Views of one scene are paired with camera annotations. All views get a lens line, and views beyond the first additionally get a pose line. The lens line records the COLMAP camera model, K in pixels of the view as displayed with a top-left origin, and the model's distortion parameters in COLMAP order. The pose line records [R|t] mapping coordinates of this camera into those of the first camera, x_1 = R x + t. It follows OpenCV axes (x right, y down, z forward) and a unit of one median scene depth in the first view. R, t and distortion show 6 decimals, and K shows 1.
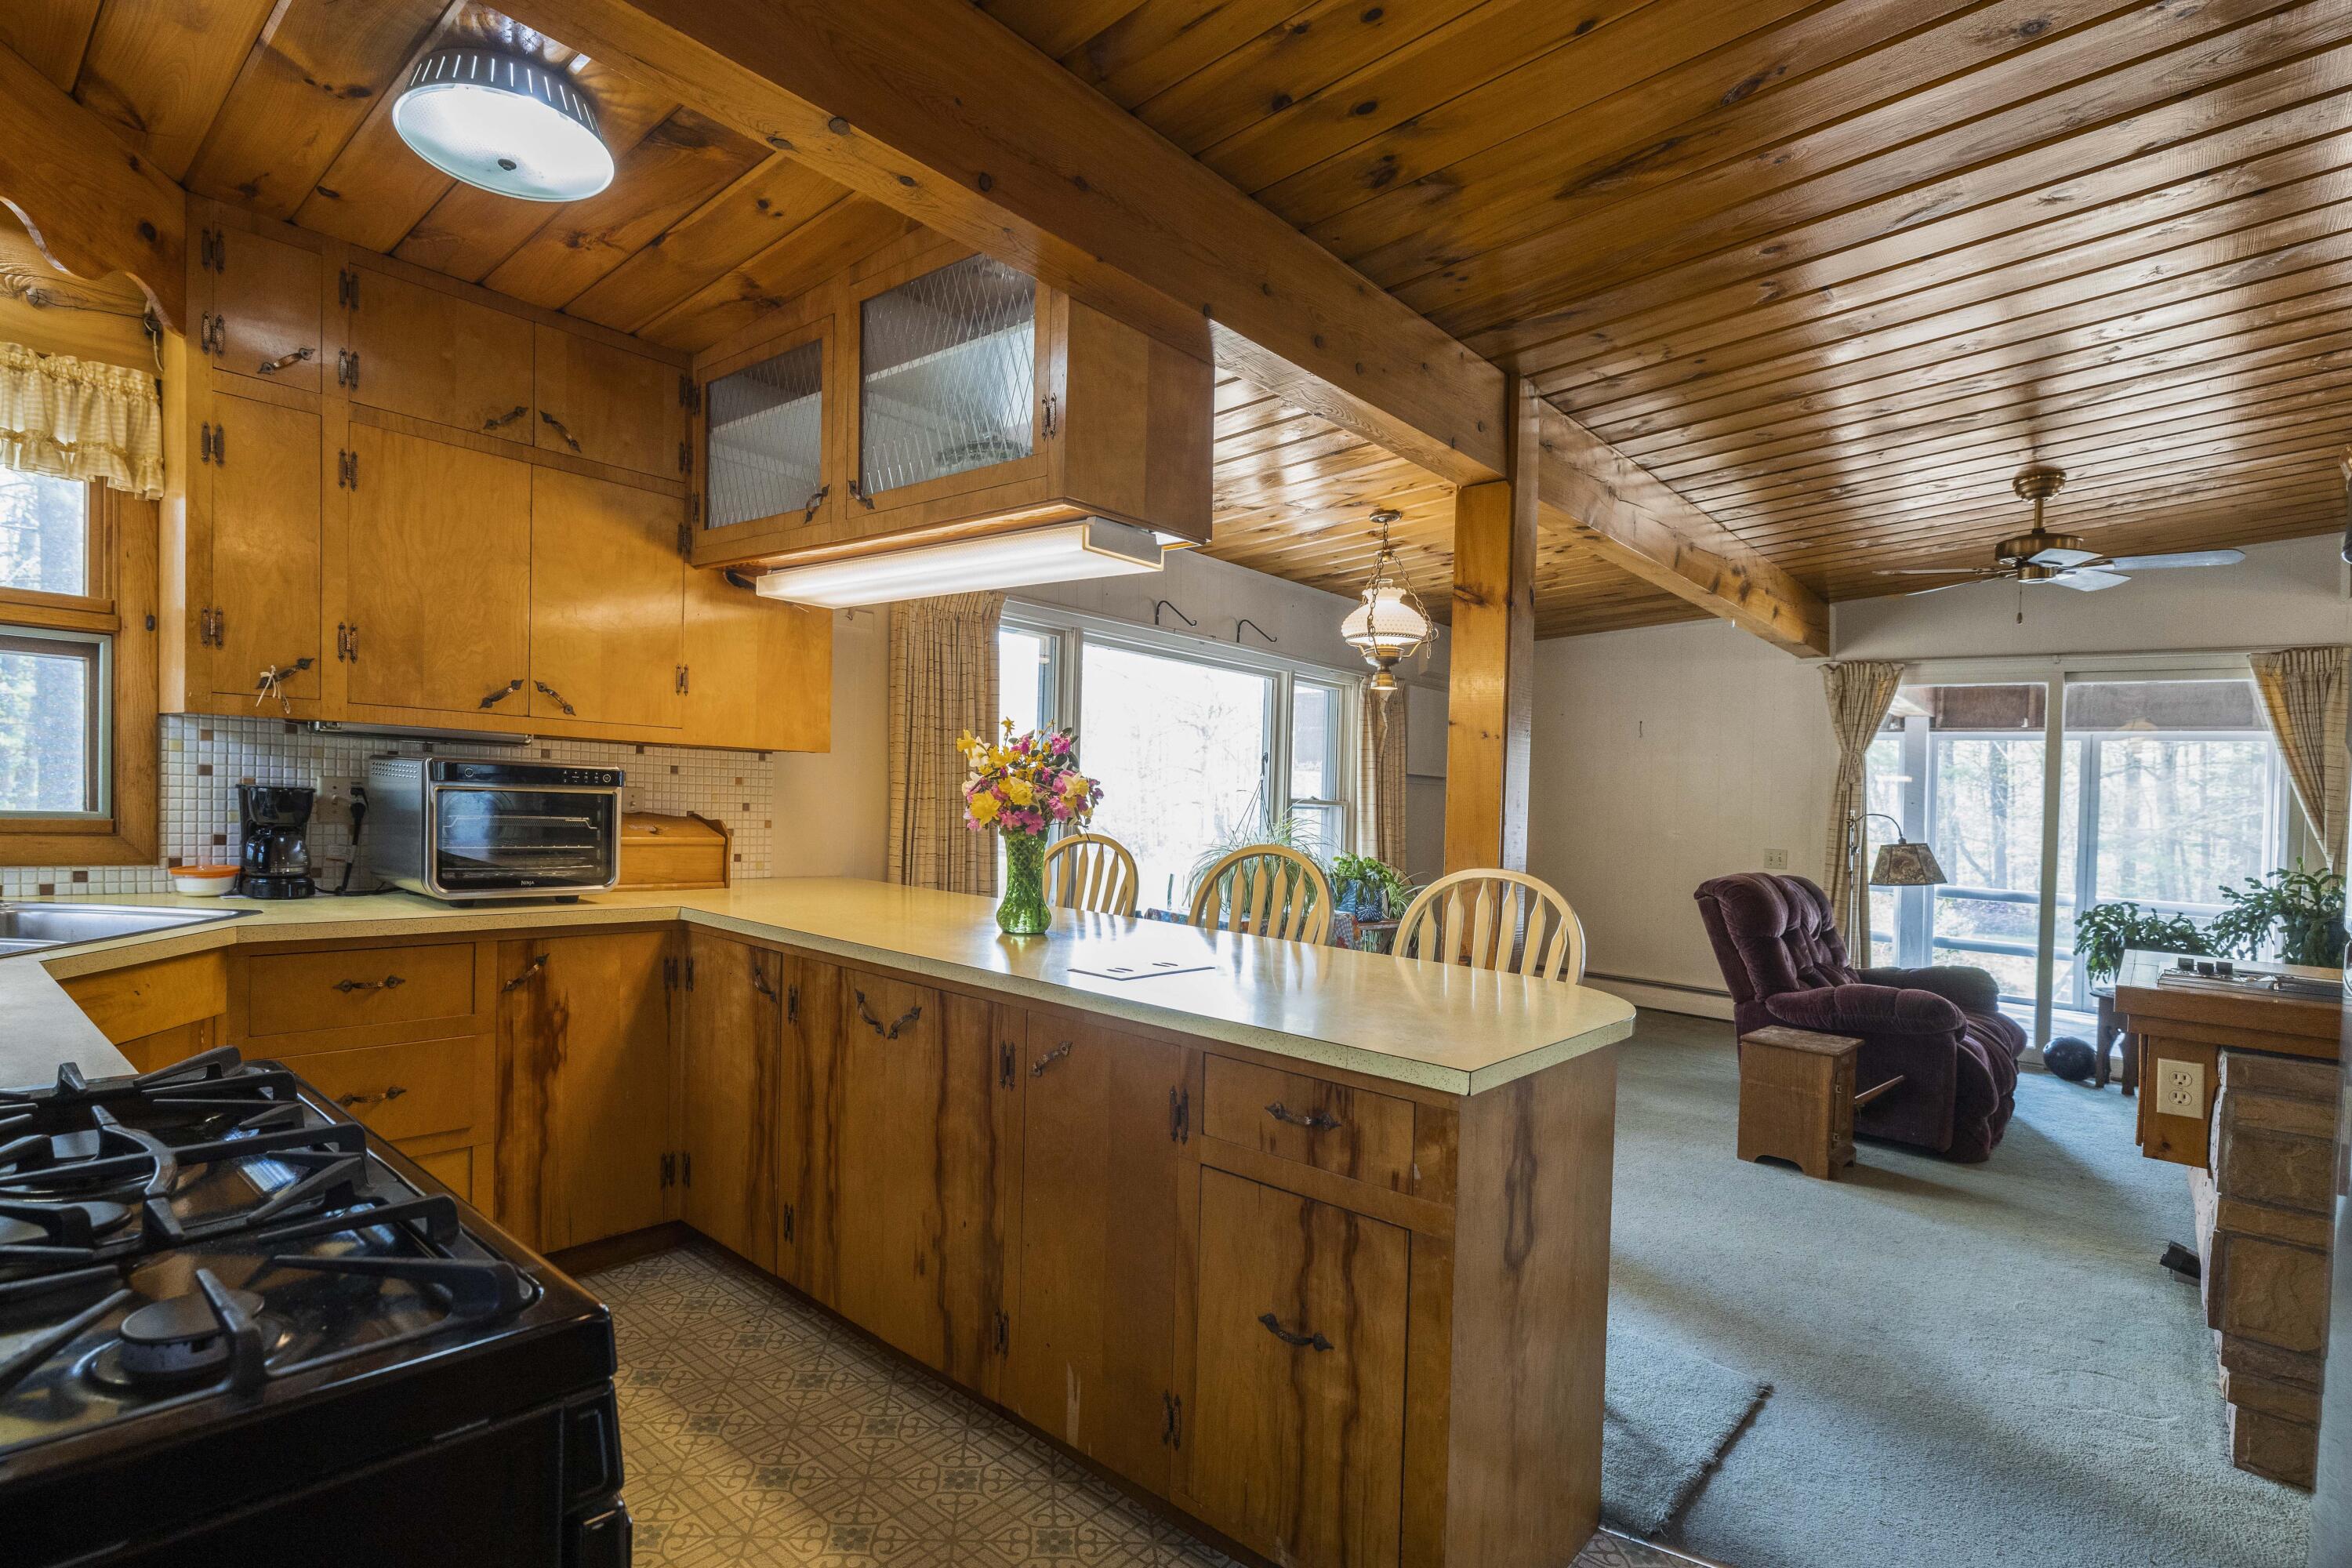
lens RADIAL K [[1124.9, 0, 1129.8], [0, 1124.9, 780.6], [0, 0, 1]] dist [0.009049, -0.000018]
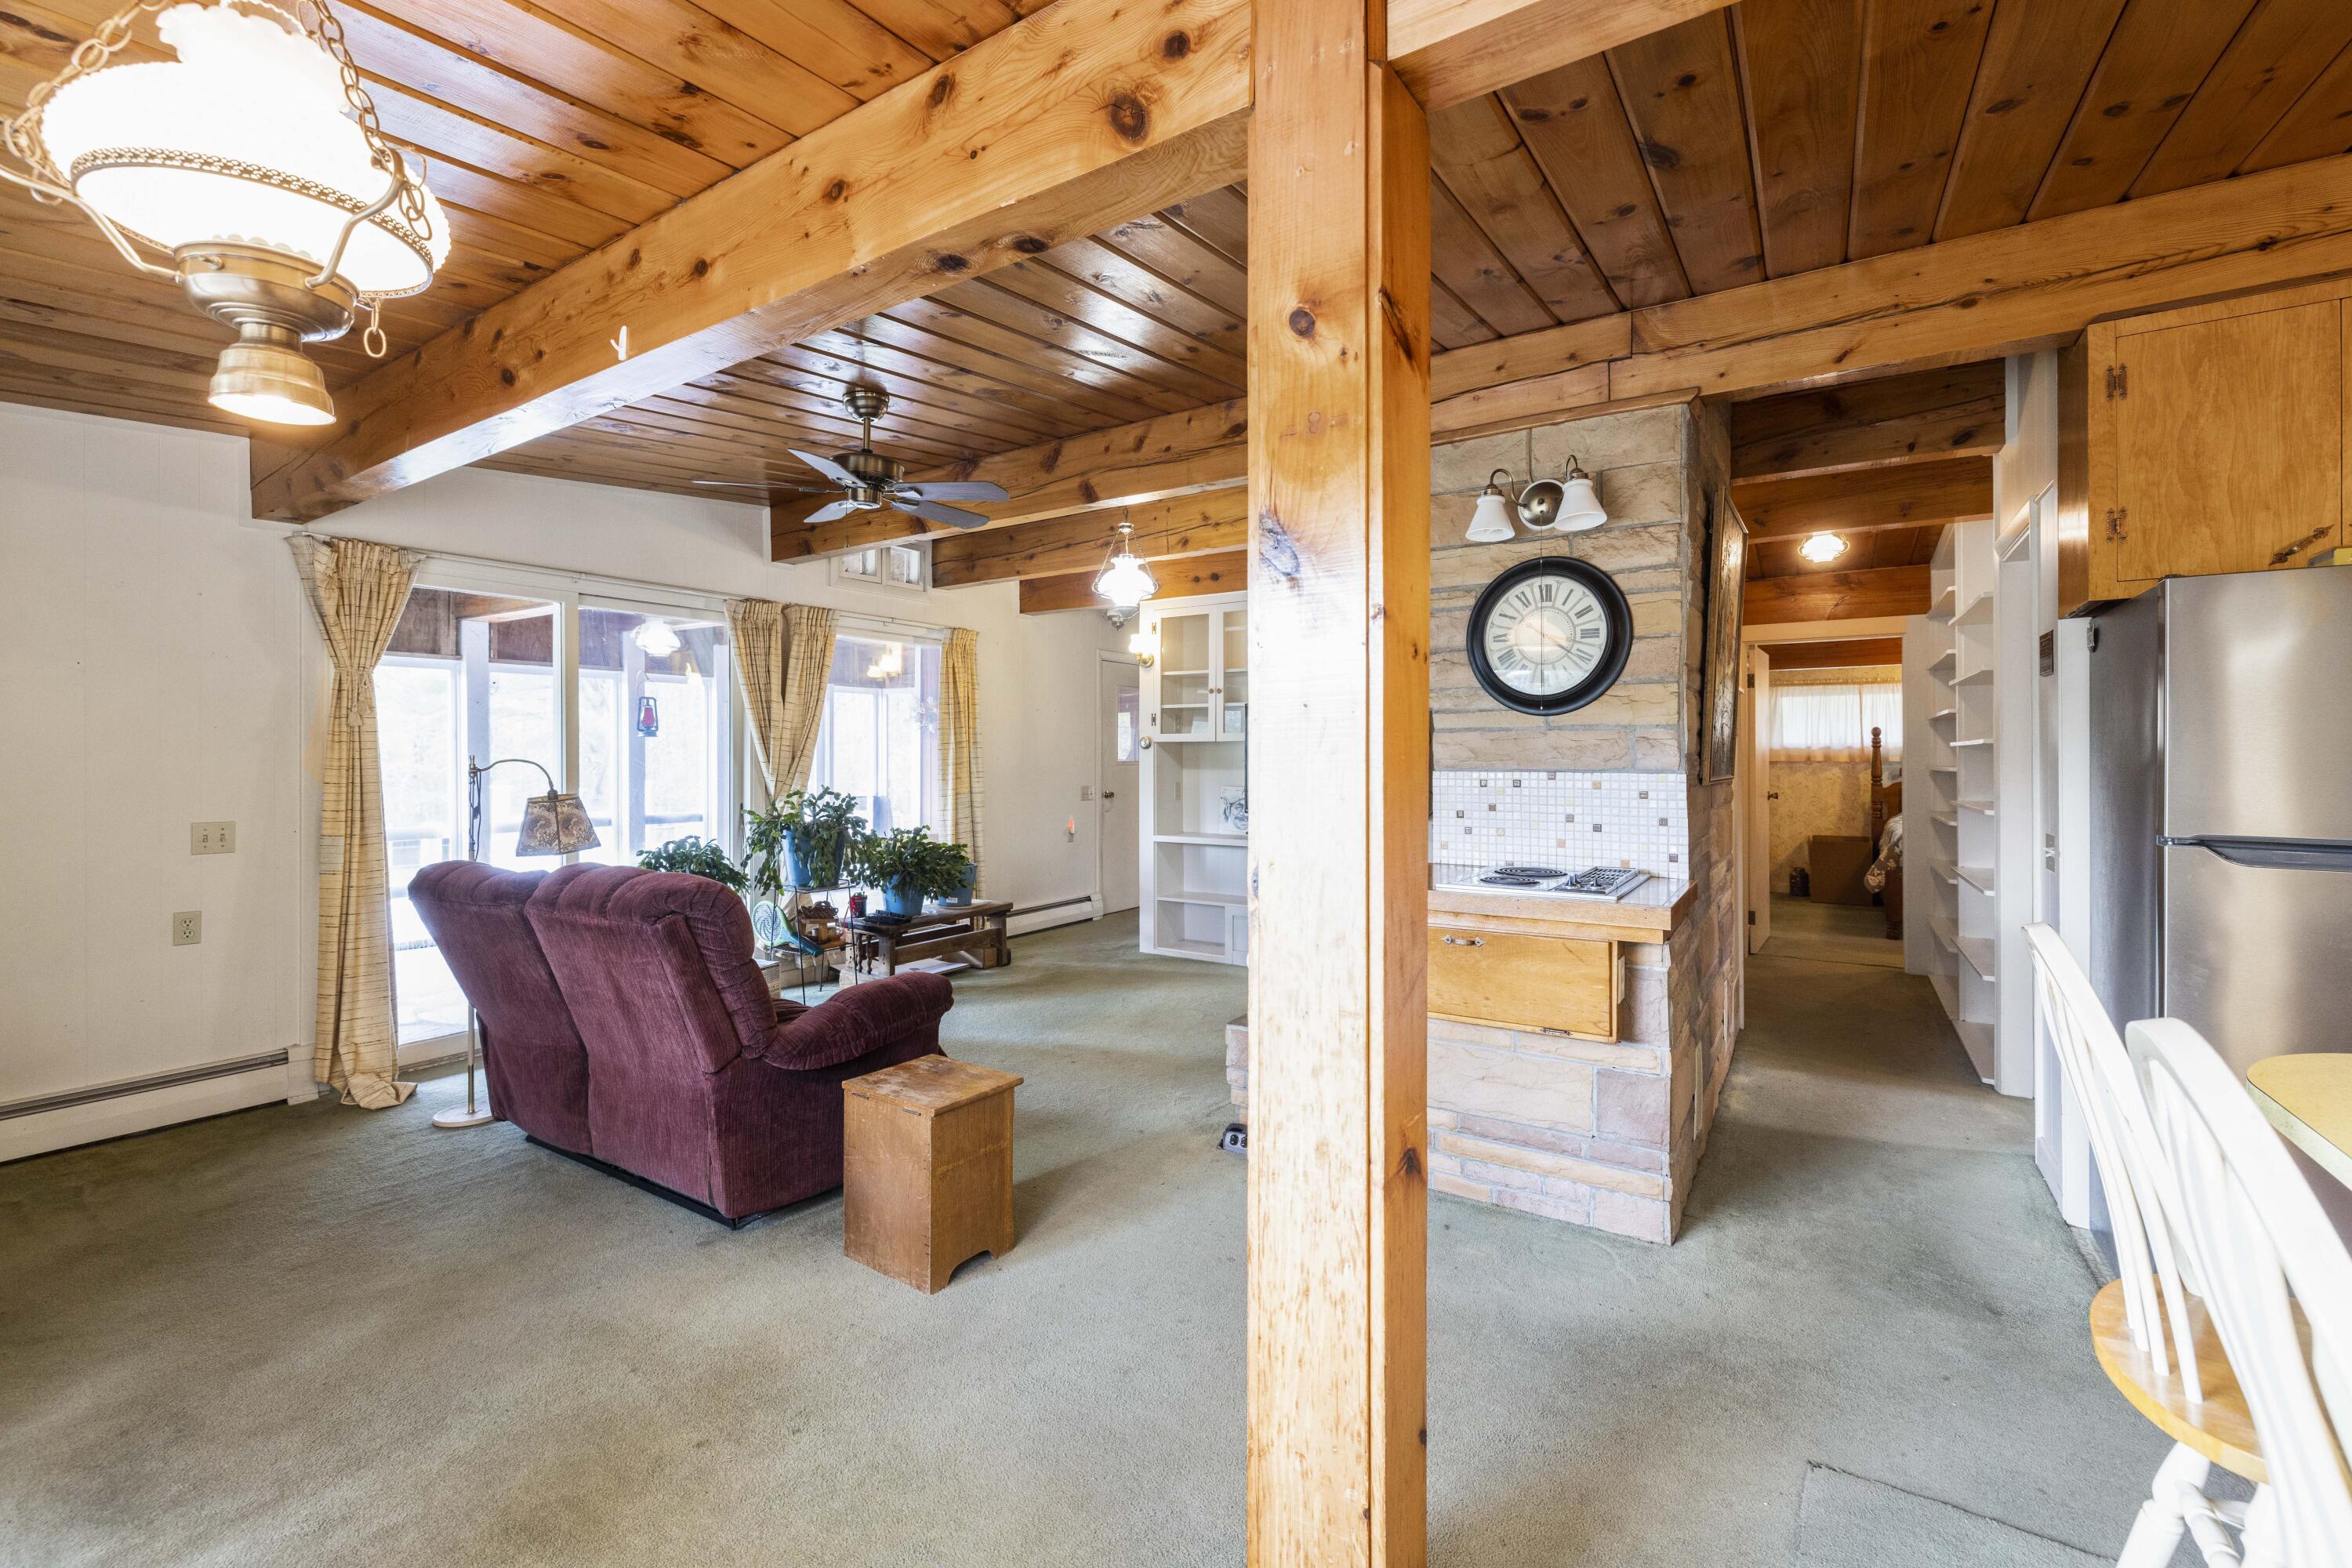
lens RADIAL K [[997.5, 0, 1191.8], [0, 997.5, 738.3], [0, 0, 1]] dist [0.001427, 0.000273]
pose [[-0.136881, -0.029050, 0.990161, -0.089435], [-0.015309, 0.999513, 0.027208, -0.016057], [-0.990469, -0.011434, -0.137259, 1.261898]]
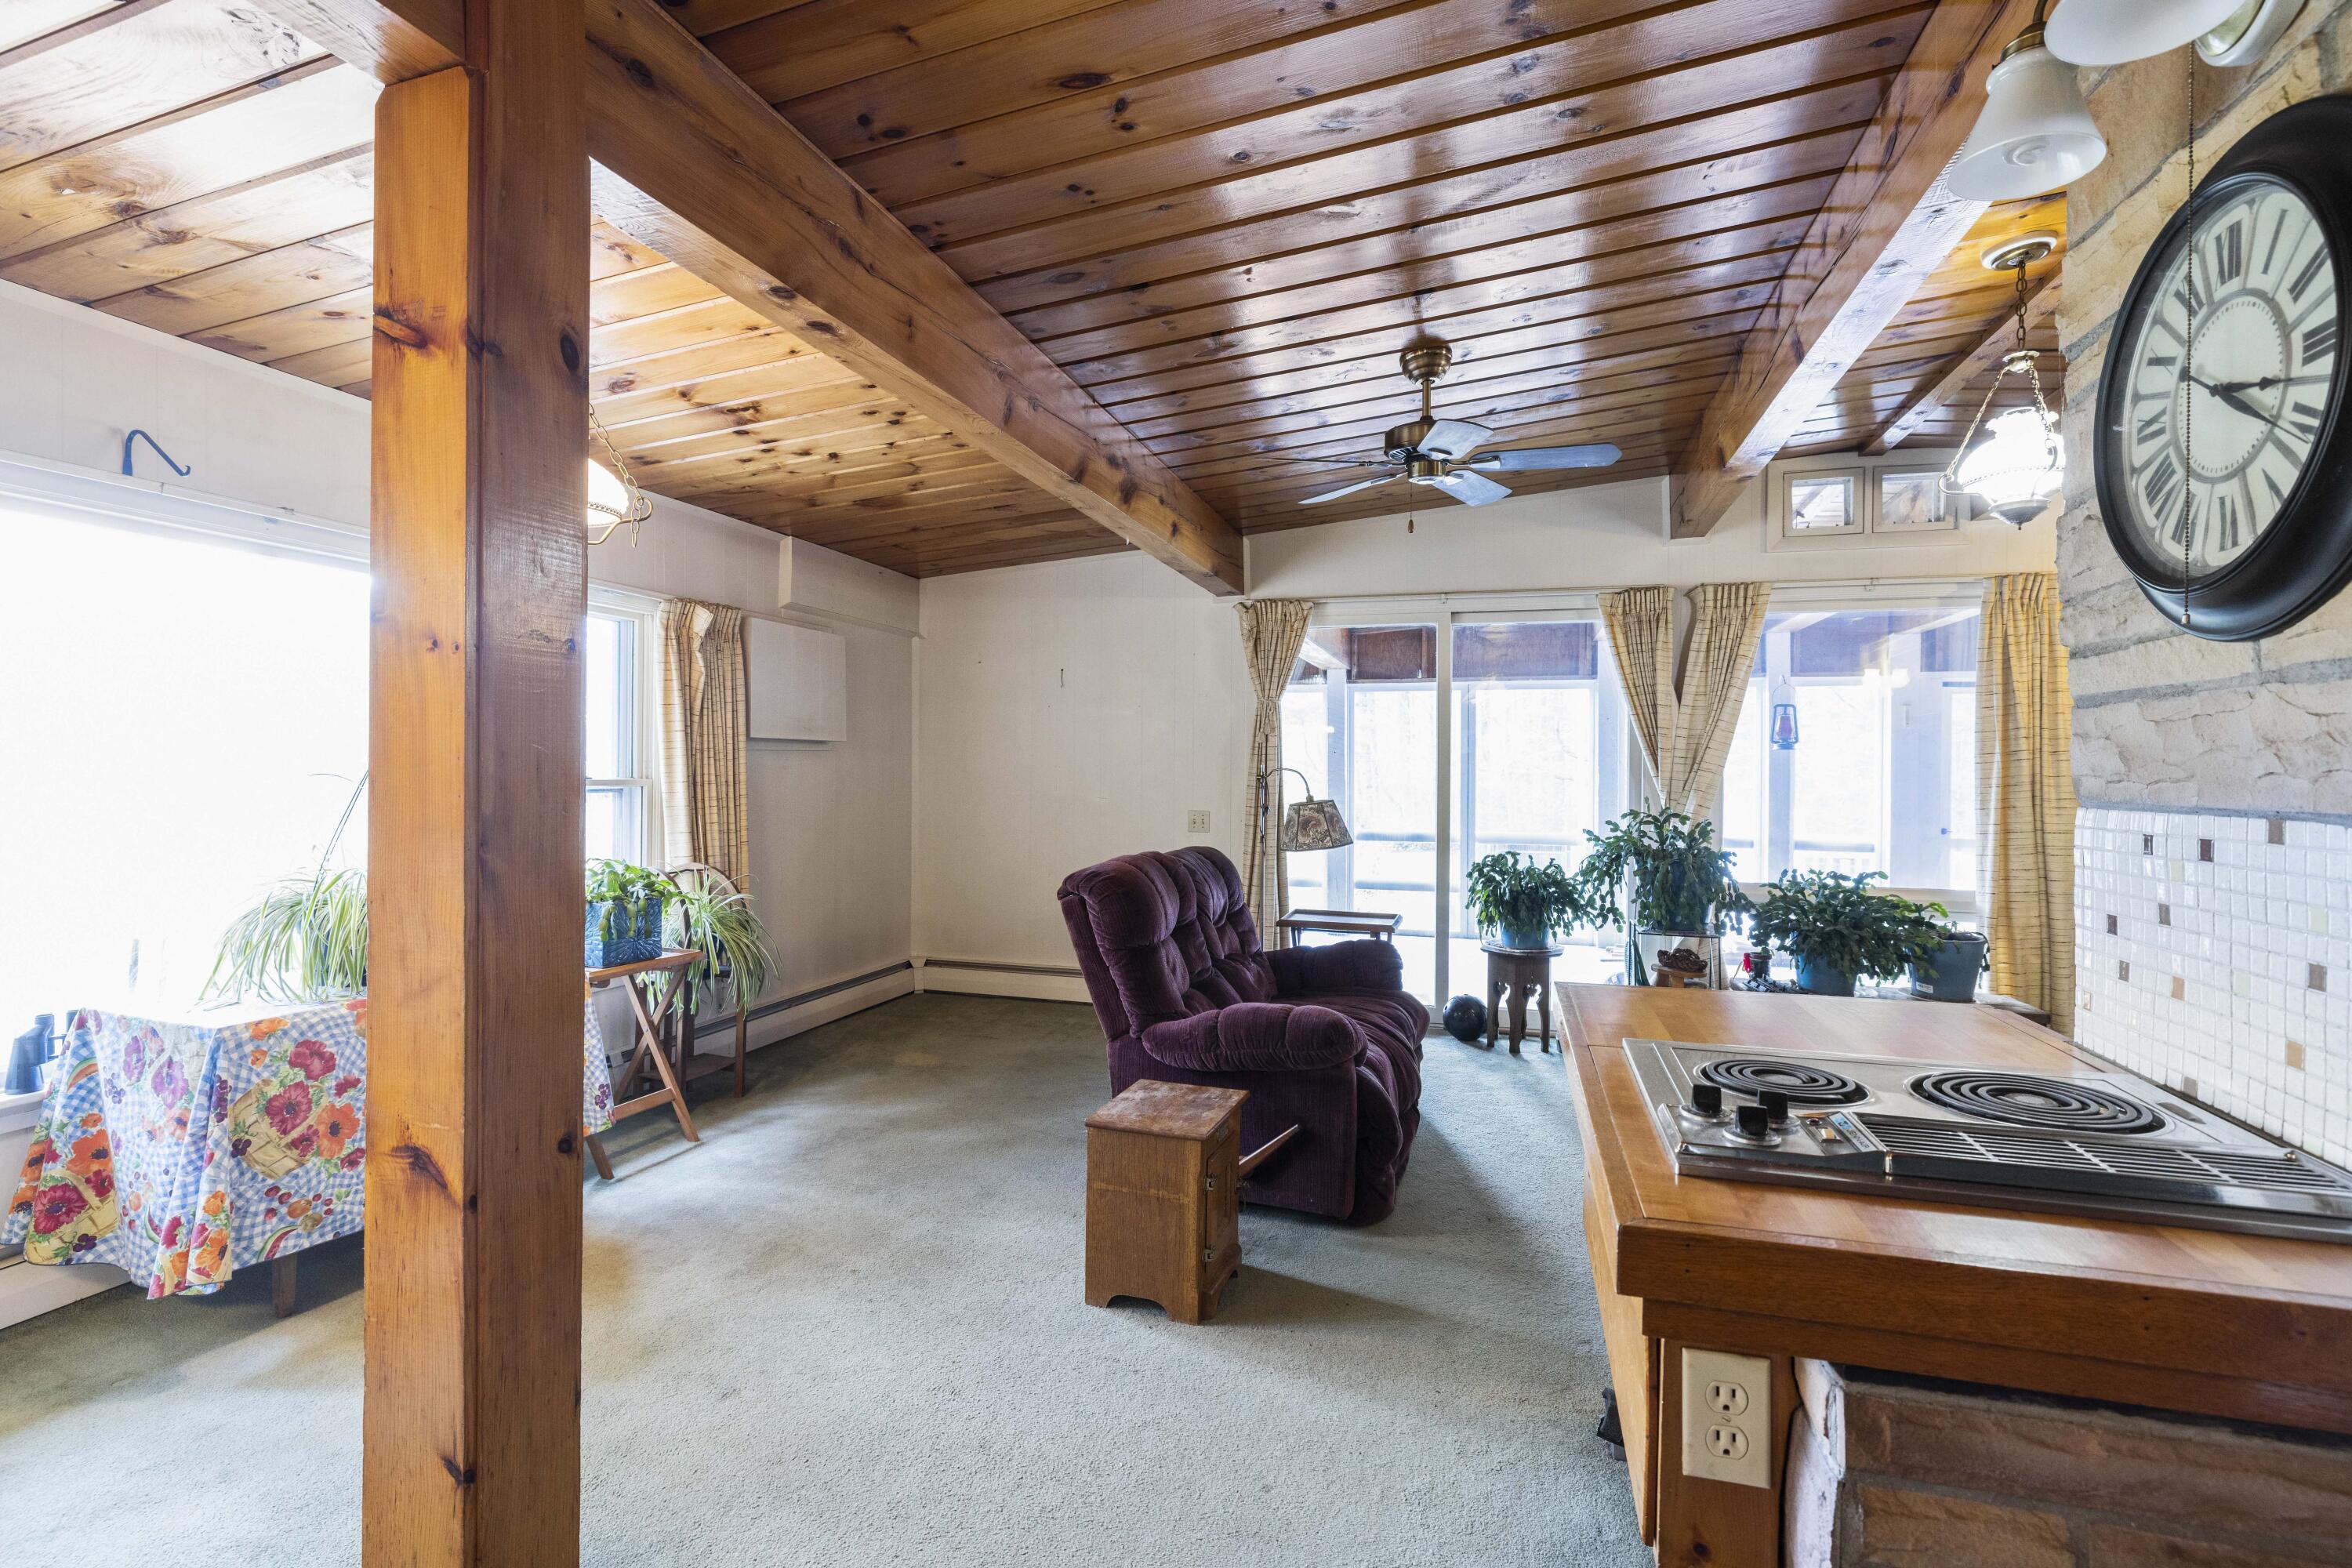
lens RADIAL K [[1074.9, 0, 1138.8], [0, 1074.9, 761.1], [0, 0, 1]] dist [-0.003262, 0.000587]
pose [[0.915762, -0.035591, 0.400141, 0.435168], [0.029455, 0.999335, 0.021476, 0.005681], [-0.400640, -0.007881, 0.916202, 0.550009]]
